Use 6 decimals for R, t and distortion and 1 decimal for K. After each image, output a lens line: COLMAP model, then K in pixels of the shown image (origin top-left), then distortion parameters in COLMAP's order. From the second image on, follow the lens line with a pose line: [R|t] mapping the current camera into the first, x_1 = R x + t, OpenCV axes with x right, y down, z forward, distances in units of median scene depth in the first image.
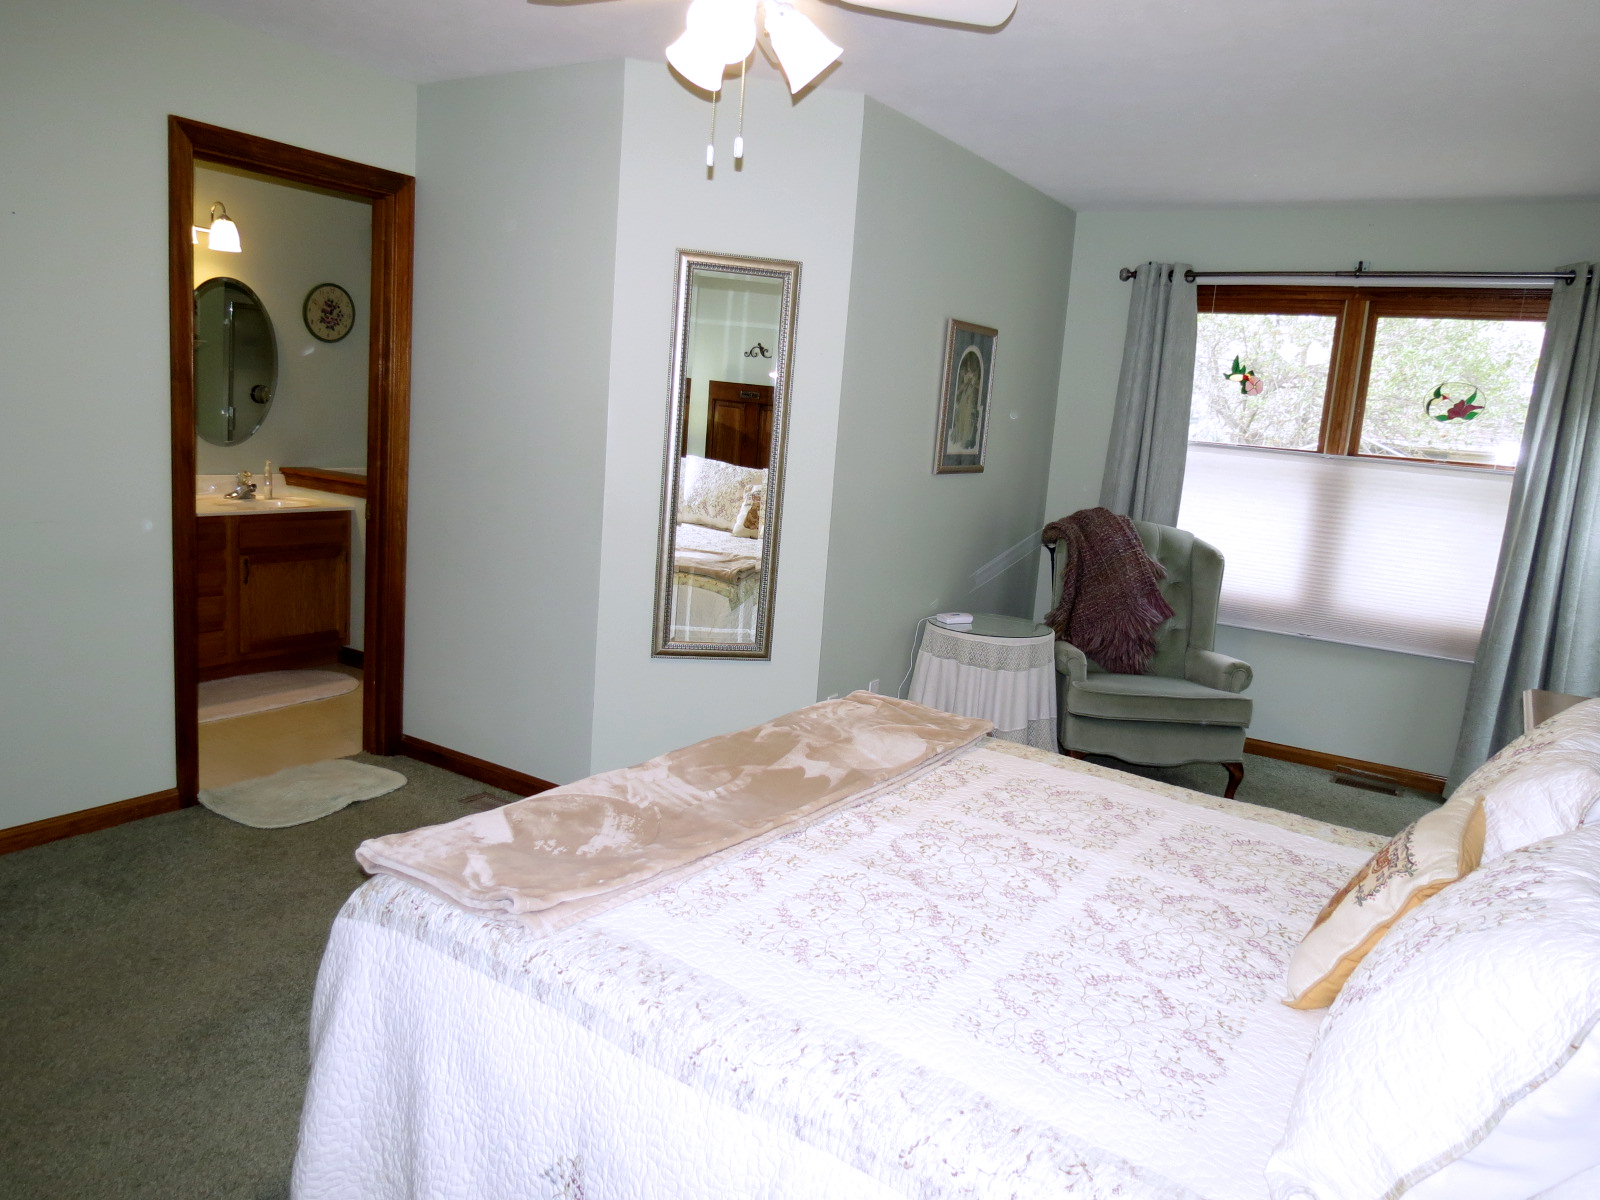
lens RADIAL K [[1117.2, 0, 805.0], [0, 1117.2, 604.4], [0, 0, 1]] dist [-0.035093, 0.004309]
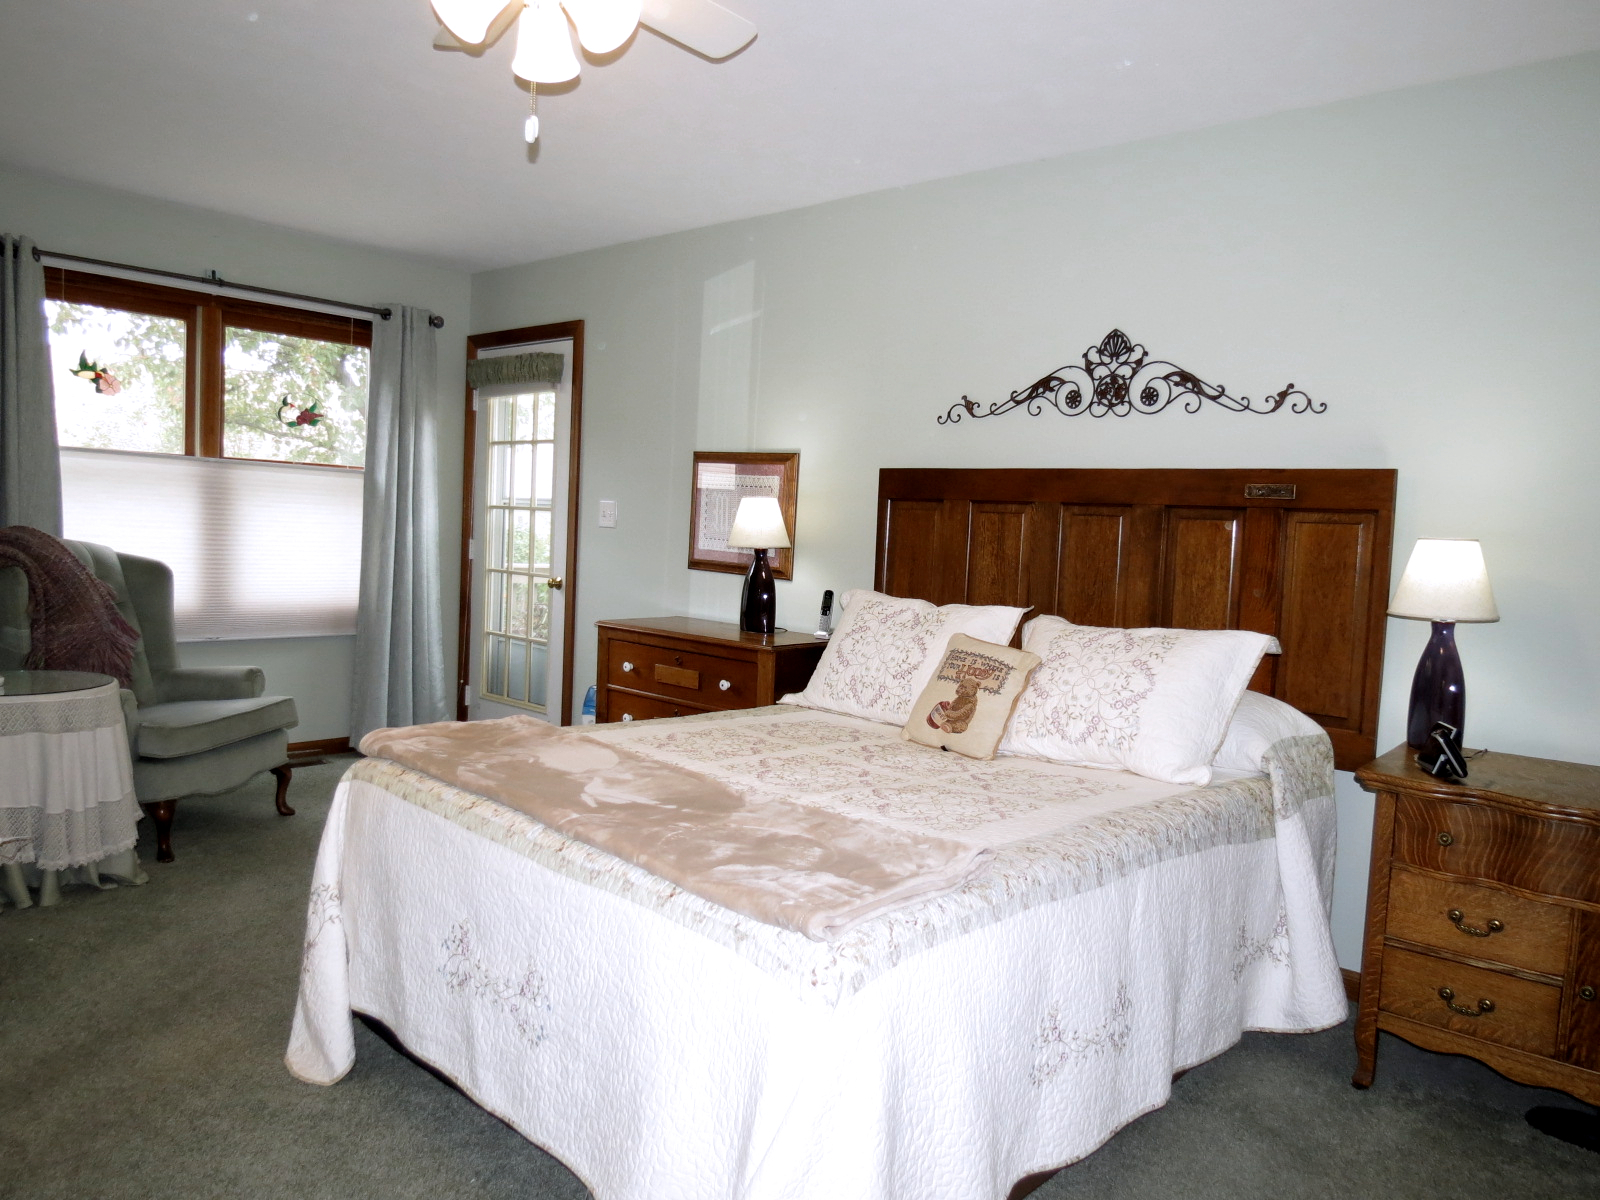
lens RADIAL K [[1117.2, 0, 805.0], [0, 1117.2, 604.4], [0, 0, 1]] dist [-0.035093, 0.004309]
pose [[0.180203, -0.134099, 0.974446, -0.442957], [0.131504, 0.985054, 0.111240, -0.045640], [-0.974799, 0.108098, 0.195144, 0.294995]]
